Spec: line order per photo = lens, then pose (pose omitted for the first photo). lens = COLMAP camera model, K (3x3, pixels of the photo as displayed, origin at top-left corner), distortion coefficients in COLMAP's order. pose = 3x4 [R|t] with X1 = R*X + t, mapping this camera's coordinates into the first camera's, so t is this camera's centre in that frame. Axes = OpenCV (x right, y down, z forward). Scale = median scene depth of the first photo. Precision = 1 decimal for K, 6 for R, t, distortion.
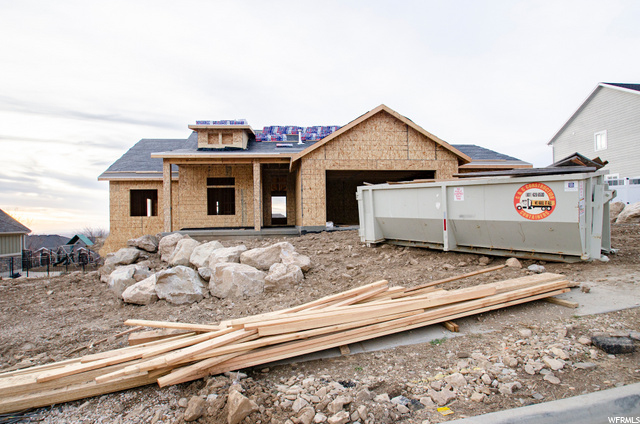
lens RADIAL K [[330.2, 0, 319.6], [0, 330.2, 216.2], [0, 0, 1]] dist [-0.015439, -0.002298]
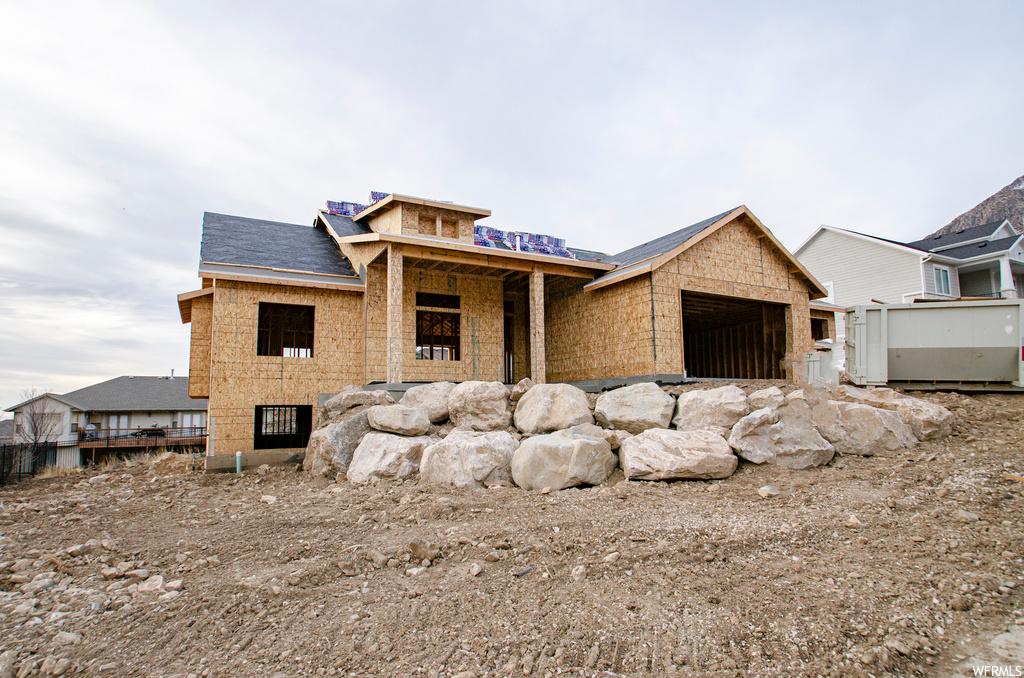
lens RADIAL K [[528.3, 0, 508.6], [0, 528.3, 335.8], [0, 0, 1]] dist [-0.015439, -0.002298]
pose [[0.925875, 0.055647, 0.373709, -0.525999], [-0.010380, 0.992468, -0.122064, 0.063552], [-0.377686, 0.109137, 0.919479, 0.132703]]
